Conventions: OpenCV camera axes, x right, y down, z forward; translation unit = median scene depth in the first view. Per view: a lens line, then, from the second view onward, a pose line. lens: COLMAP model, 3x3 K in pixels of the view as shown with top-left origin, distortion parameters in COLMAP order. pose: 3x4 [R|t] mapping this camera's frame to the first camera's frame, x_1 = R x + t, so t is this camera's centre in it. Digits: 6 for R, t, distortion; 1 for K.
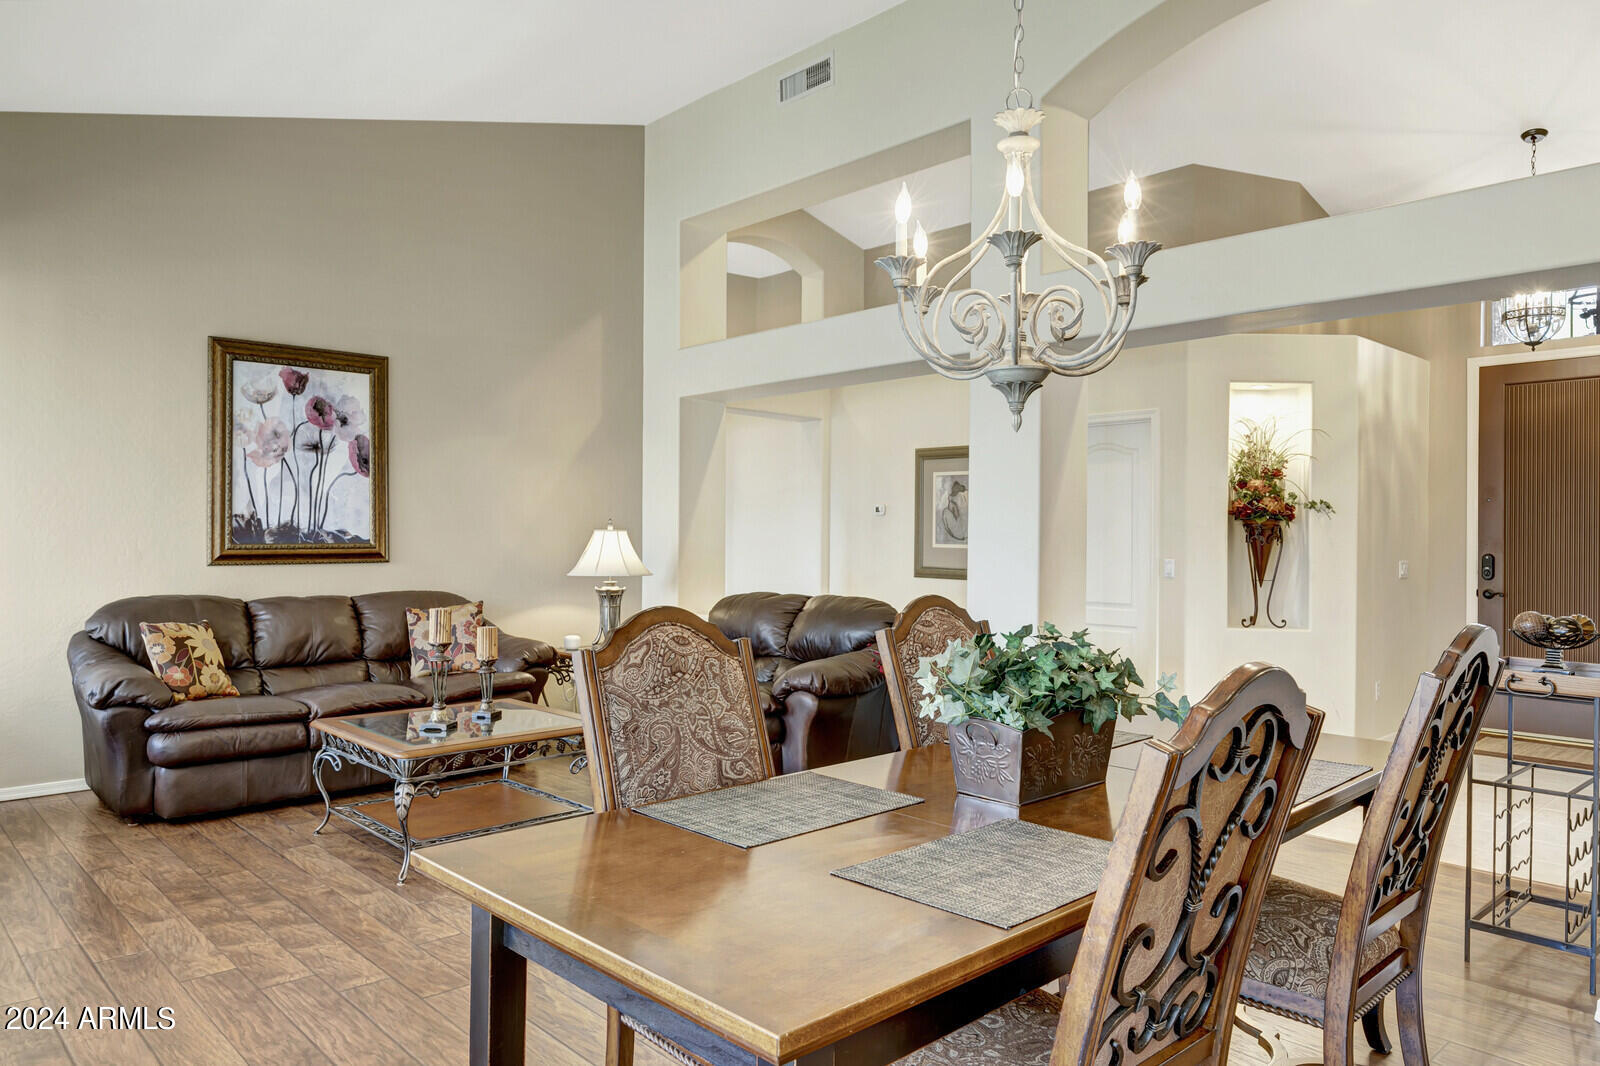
lens RADIAL K [[1098.7, 0, 802.6], [0, 1098.7, 527.8], [0, 0, 1]] dist [-0.012521, -0.001661]
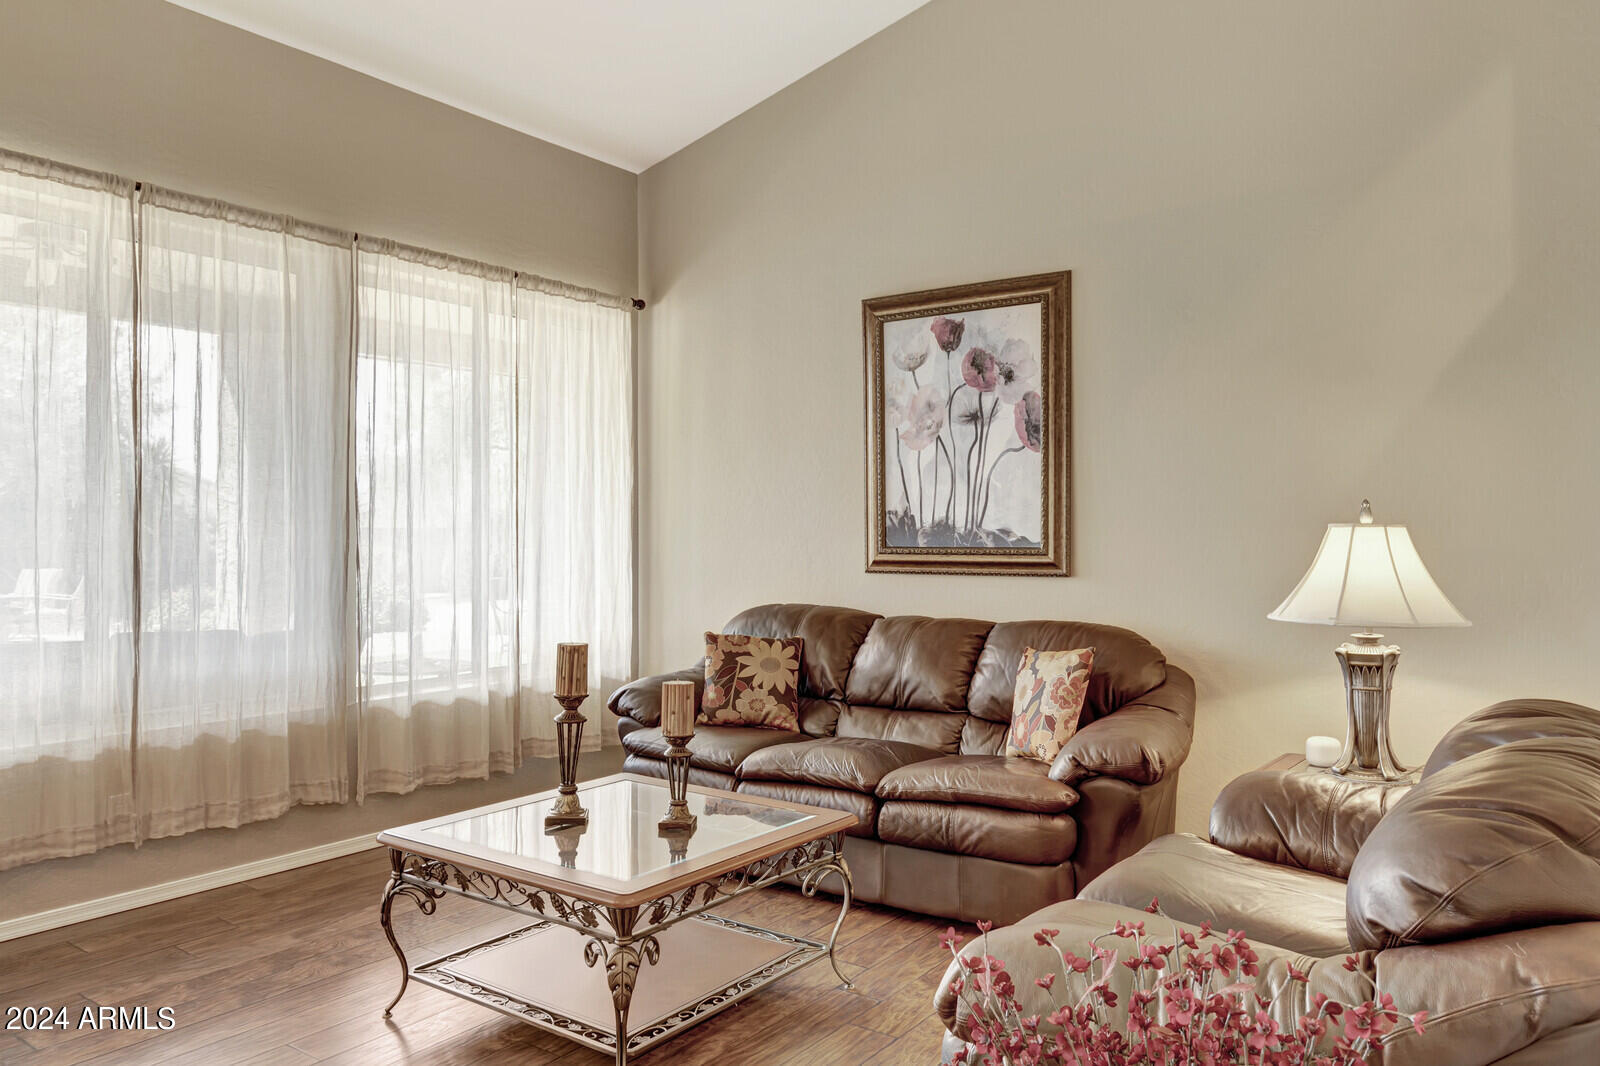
lens RADIAL K [[1098.7, 0, 798.5], [0, 1098.7, 529.9], [0, 0, 1]] dist [-0.012521, -0.001661]
pose [[0.181227, -0.006609, -0.983419, 0.267388], [0.007728, 0.999956, -0.005296, 0.005549], [0.983411, -0.006640, 0.181270, 0.763105]]
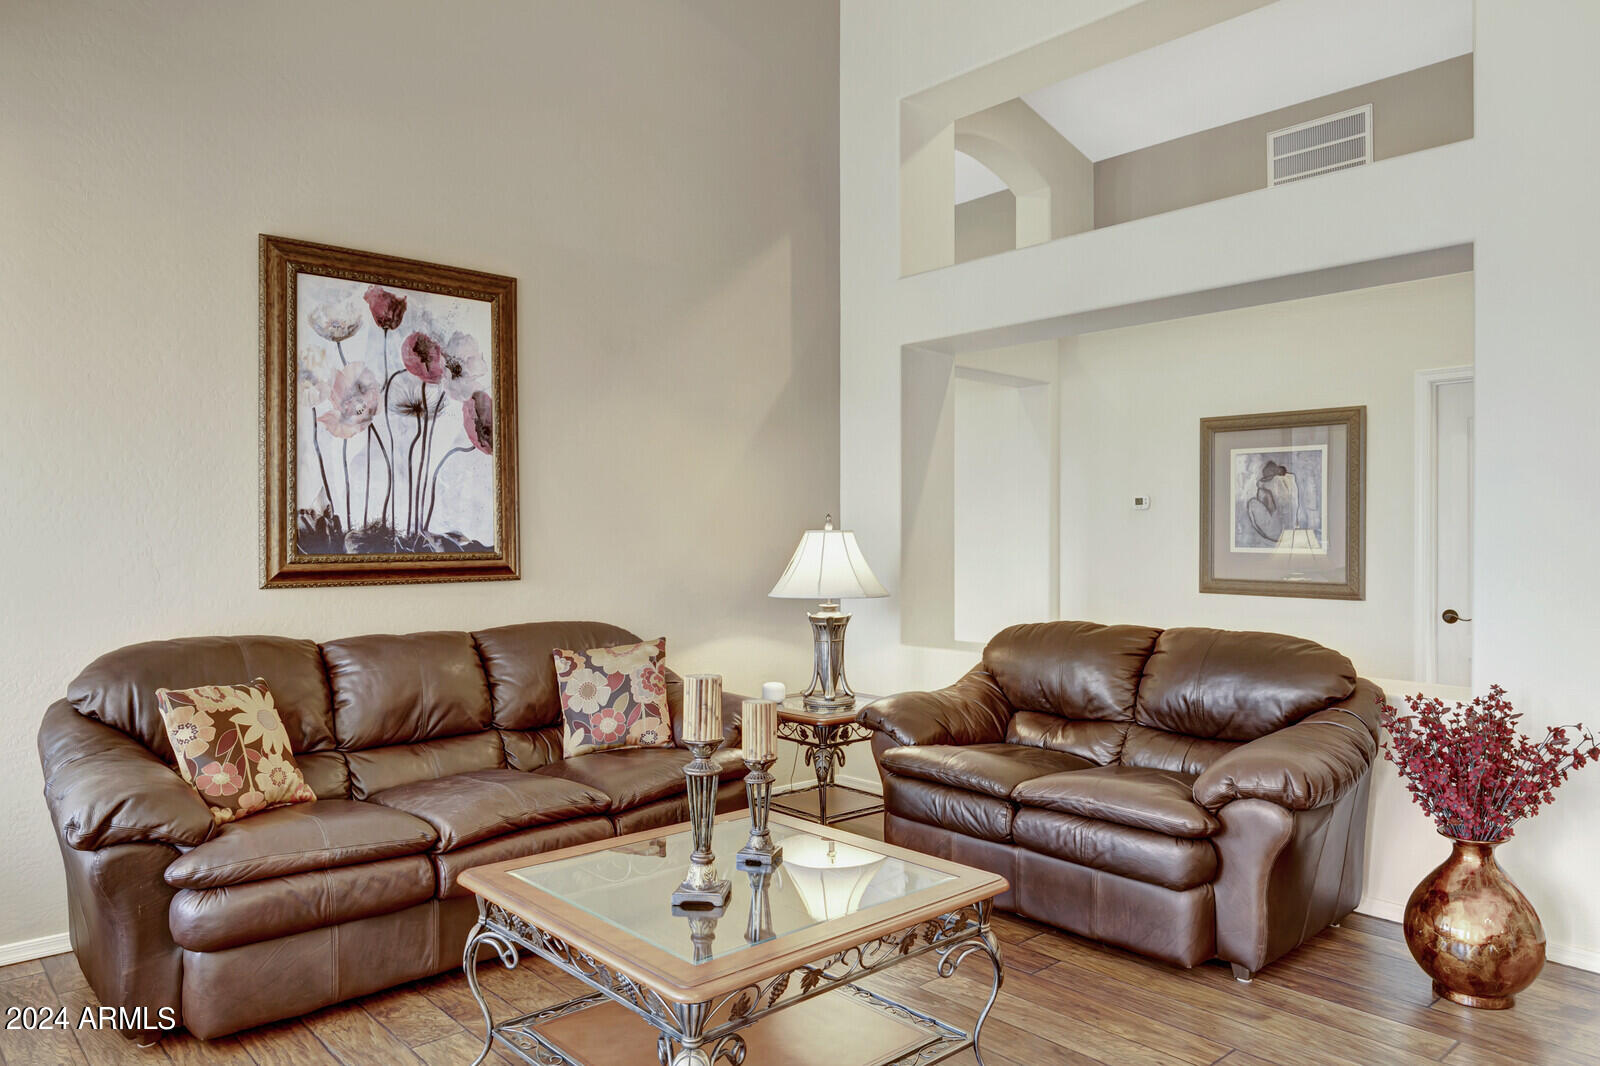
lens RADIAL K [[1098.7, 0, 790.8], [0, 1098.7, 530.3], [0, 0, 1]] dist [-0.012521, -0.001661]
pose [[0.999695, -0.005452, -0.024078, -0.205035], [0.005487, 0.999984, 0.001399, 0.000737], [0.024070, -0.001531, 0.999709, 0.344380]]
